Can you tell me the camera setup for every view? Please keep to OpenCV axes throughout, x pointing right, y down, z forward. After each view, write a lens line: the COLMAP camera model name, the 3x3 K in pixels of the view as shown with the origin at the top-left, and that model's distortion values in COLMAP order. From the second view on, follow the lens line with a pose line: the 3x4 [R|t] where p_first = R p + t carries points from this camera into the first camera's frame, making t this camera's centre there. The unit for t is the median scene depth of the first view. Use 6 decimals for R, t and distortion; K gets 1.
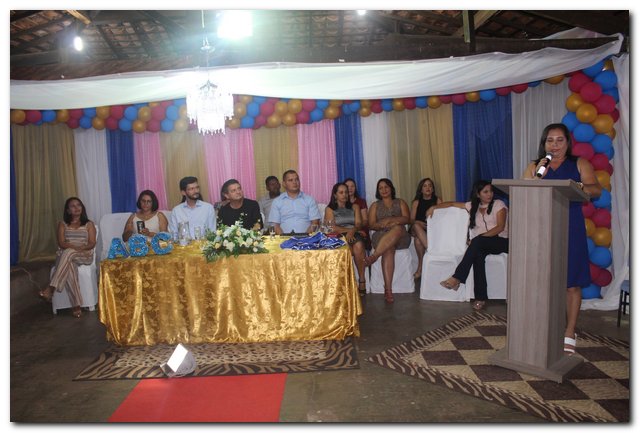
lens RADIAL K [[529.1, 0, 319.7], [0, 529.1, 200.2], [0, 0, 1]] dist [-0.164706, 0.146030]
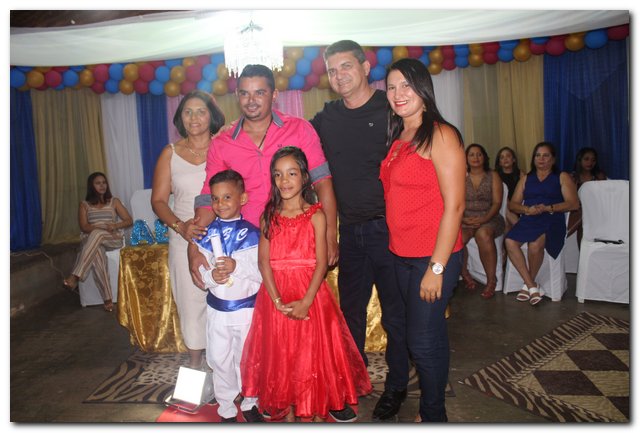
lens RADIAL K [[529.1, 0, 319.7], [0, 529.1, 200.2], [0, 0, 1]] dist [-0.164706, 0.146030]
pose [[0.996717, -0.000429, -0.080963, -0.048371], [0.004269, 0.998873, 0.047264, 0.004907], [0.080851, -0.047455, 0.995596, 0.221477]]
